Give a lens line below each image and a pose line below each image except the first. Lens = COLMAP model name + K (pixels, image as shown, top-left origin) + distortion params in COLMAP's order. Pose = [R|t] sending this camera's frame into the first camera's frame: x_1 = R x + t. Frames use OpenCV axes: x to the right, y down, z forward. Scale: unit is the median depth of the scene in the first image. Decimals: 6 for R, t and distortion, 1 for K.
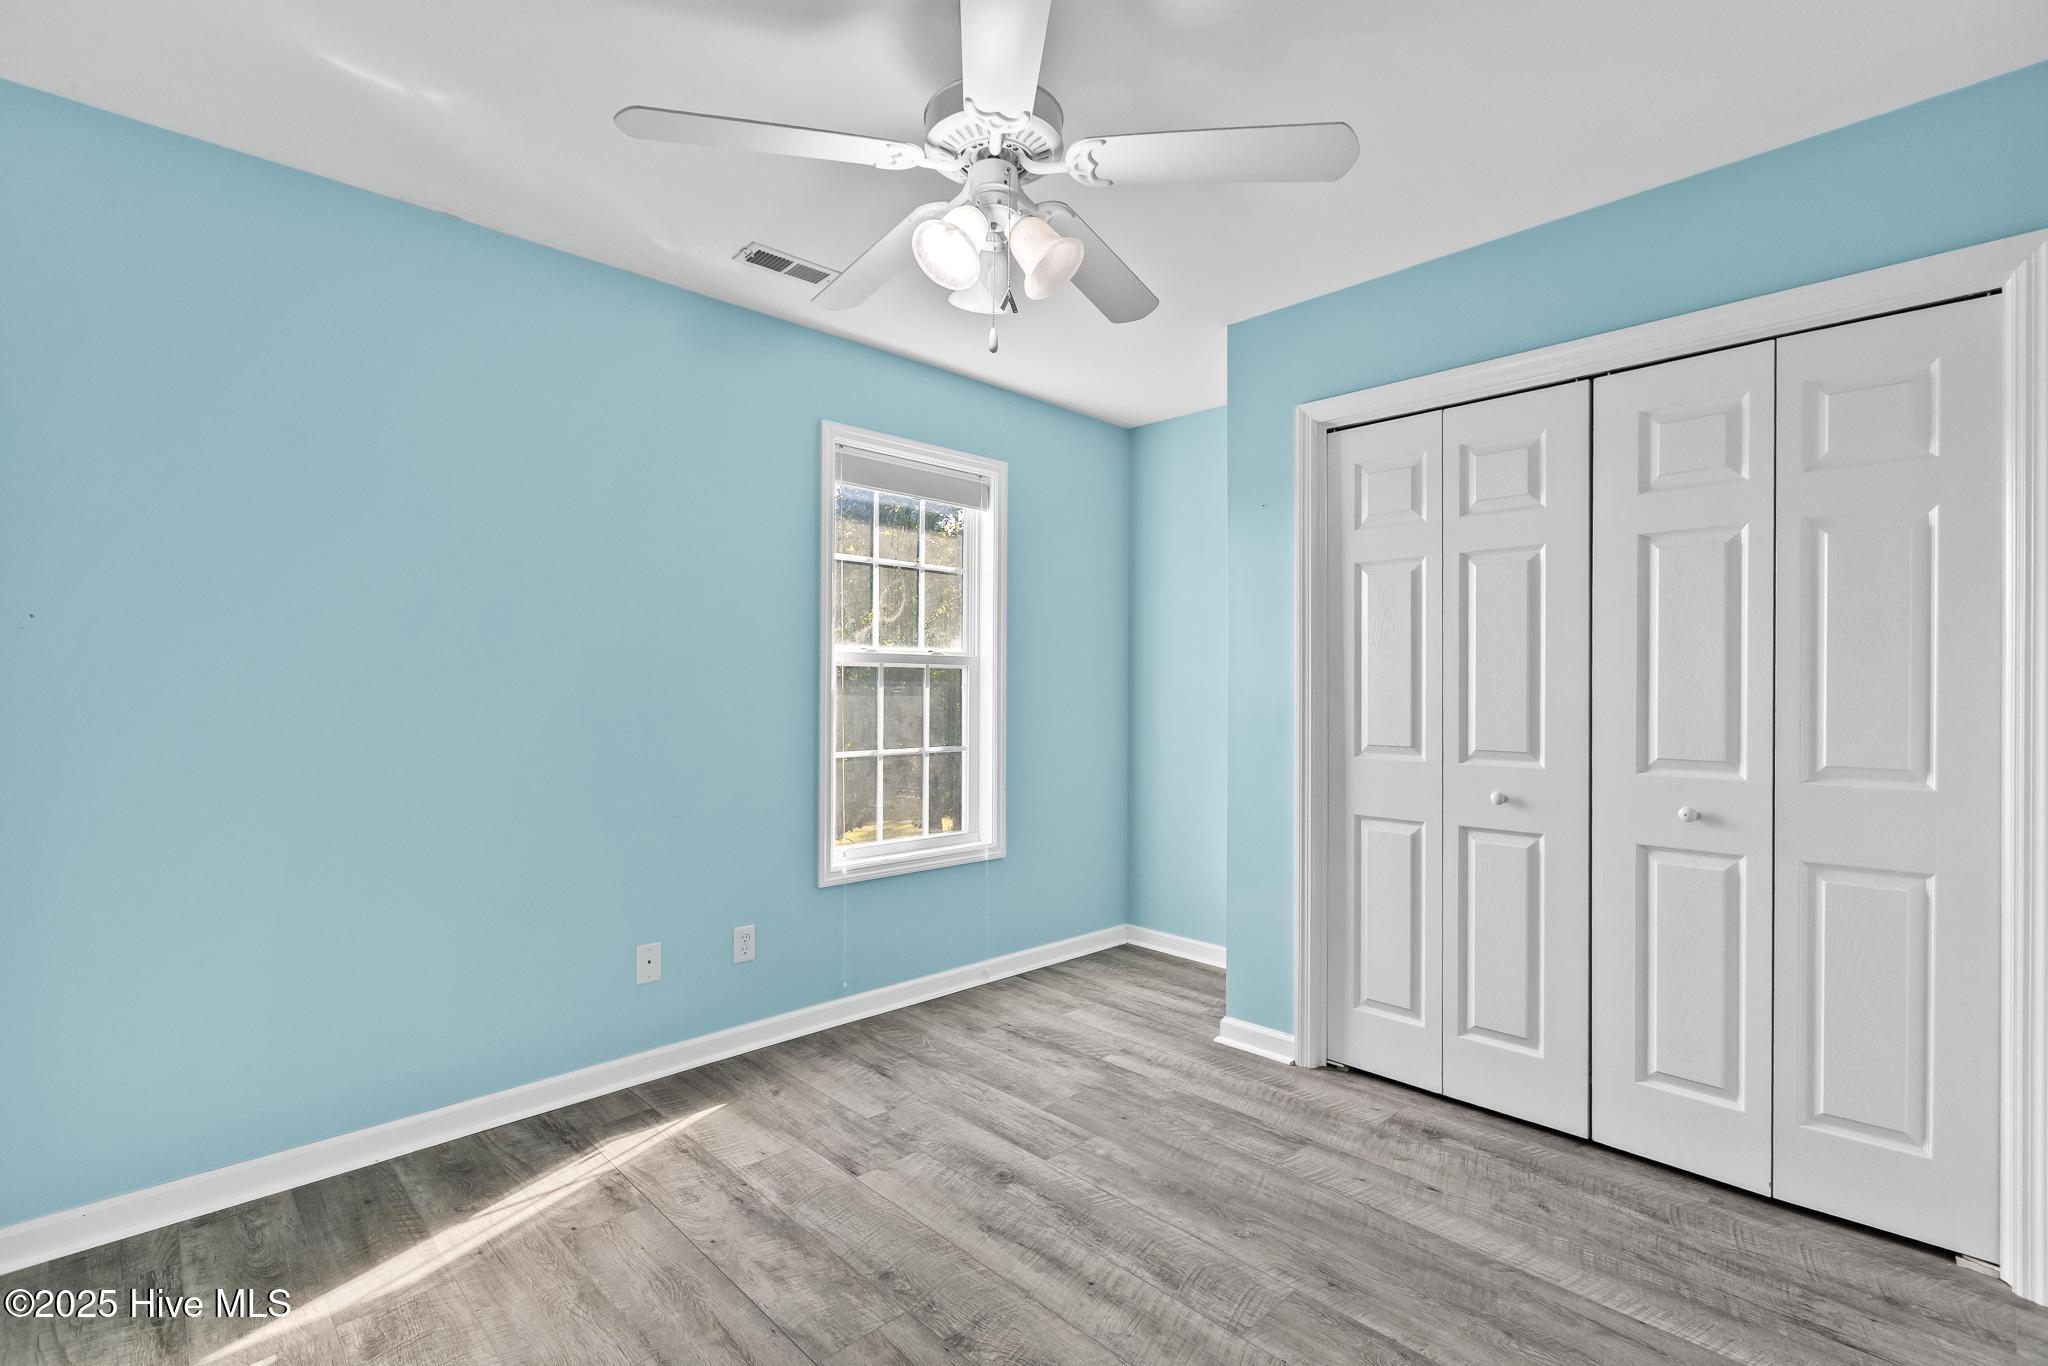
lens RADIAL K [[919.8, 0, 1010.2], [0, 919.8, 683.7], [0, 0, 1]] dist [0.002395, -0.001644]
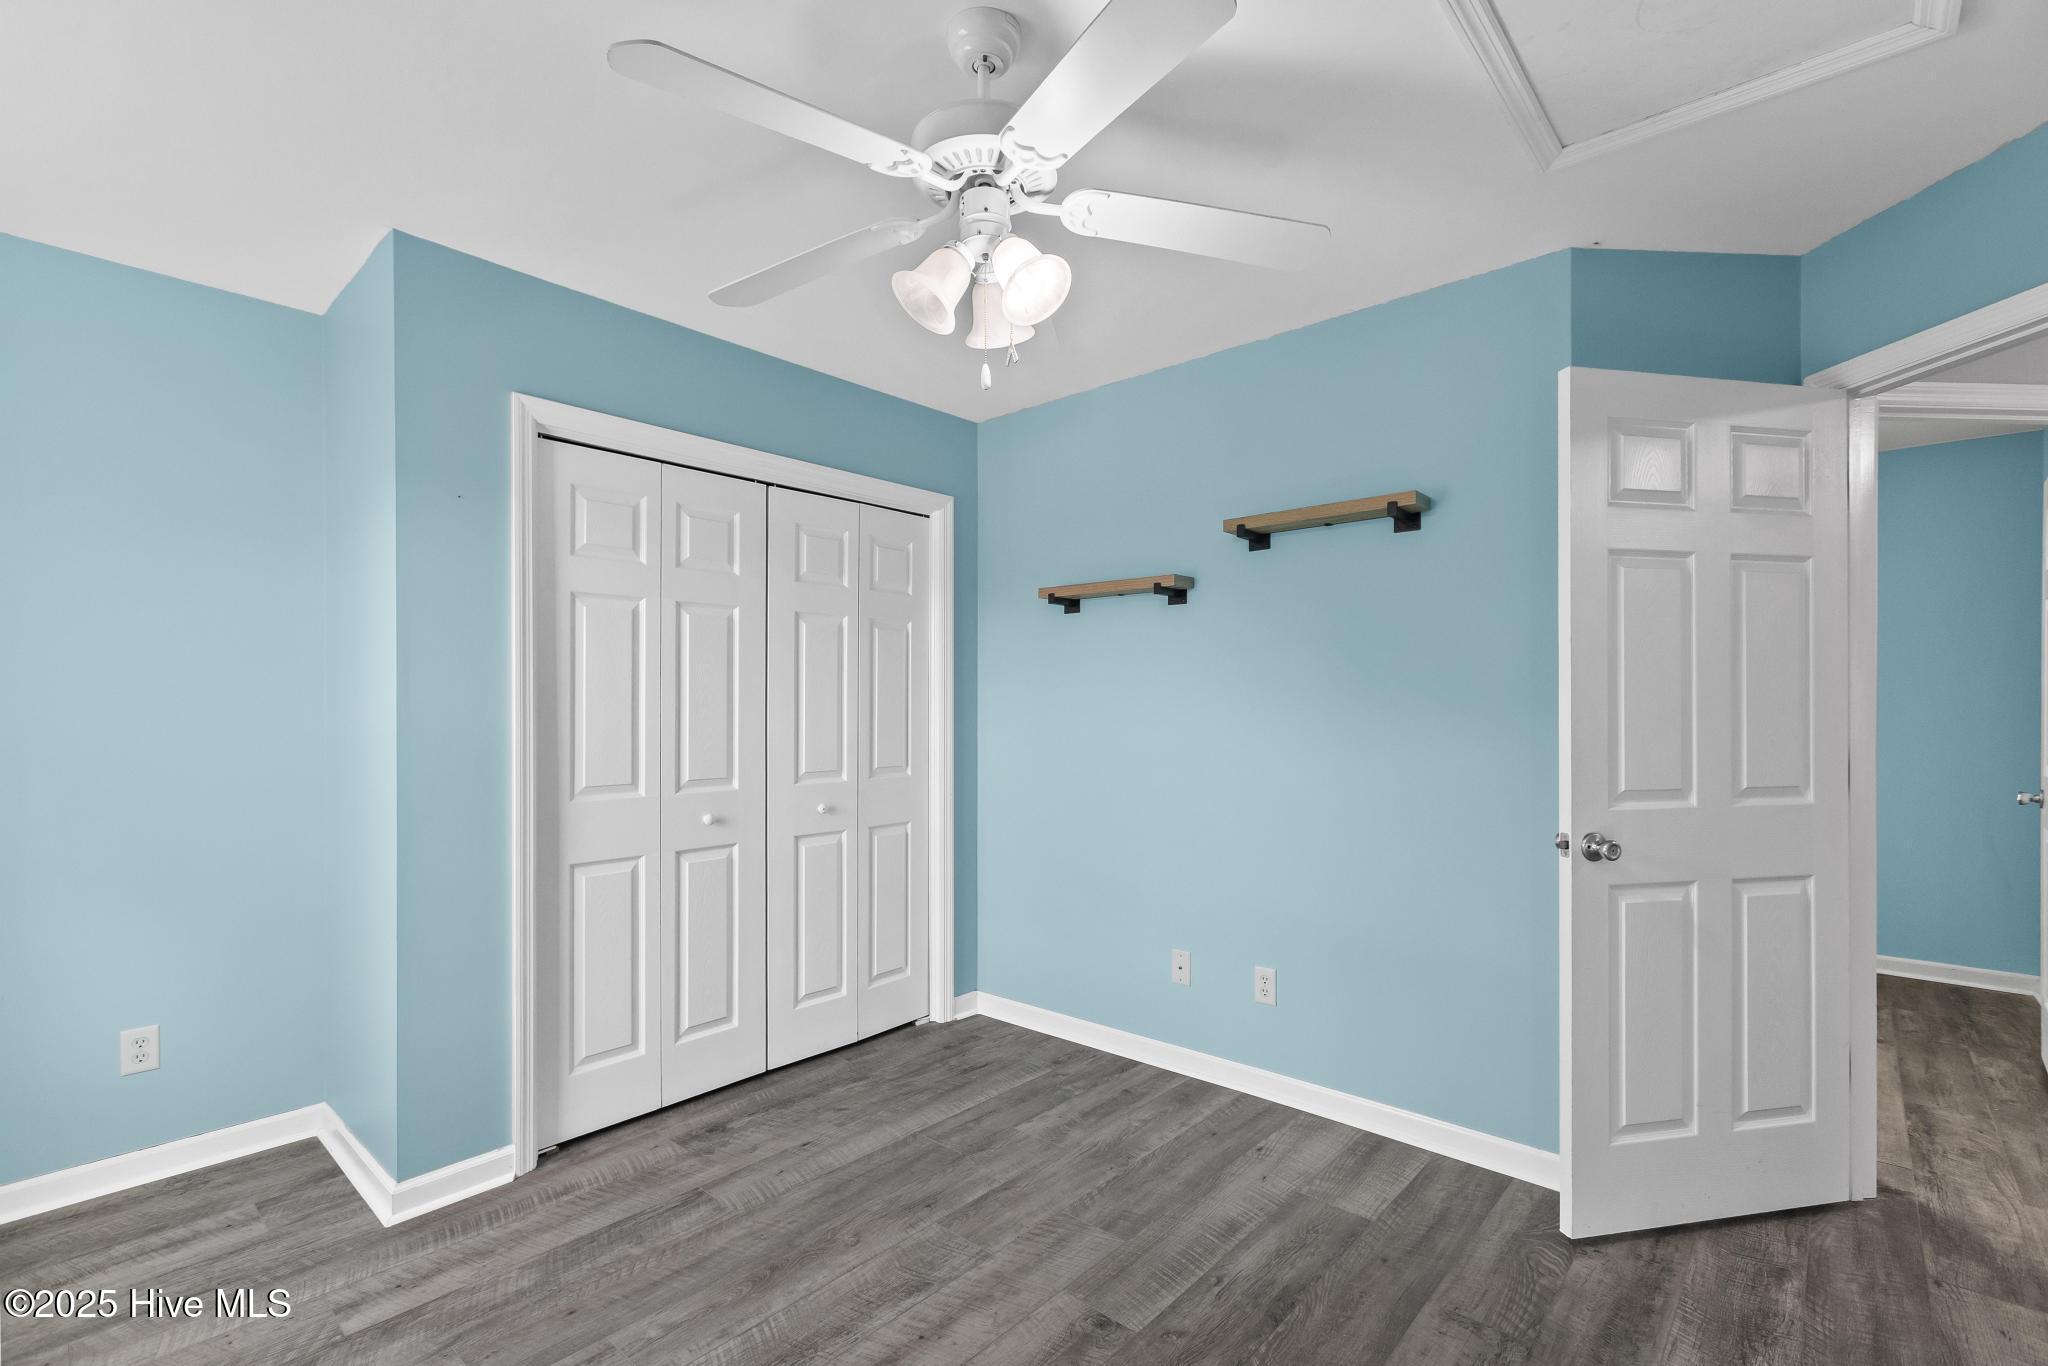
lens RADIAL K [[919.8, 0, 1023.4], [0, 919.8, 697.4], [0, 0, 1]] dist [0.002395, -0.001644]
pose [[-0.084844, 0.012053, 0.996321, -0.653302], [-0.000618, 0.999926, -0.012149, -0.014991], [-0.996394, -0.001646, -0.084830, 0.700994]]
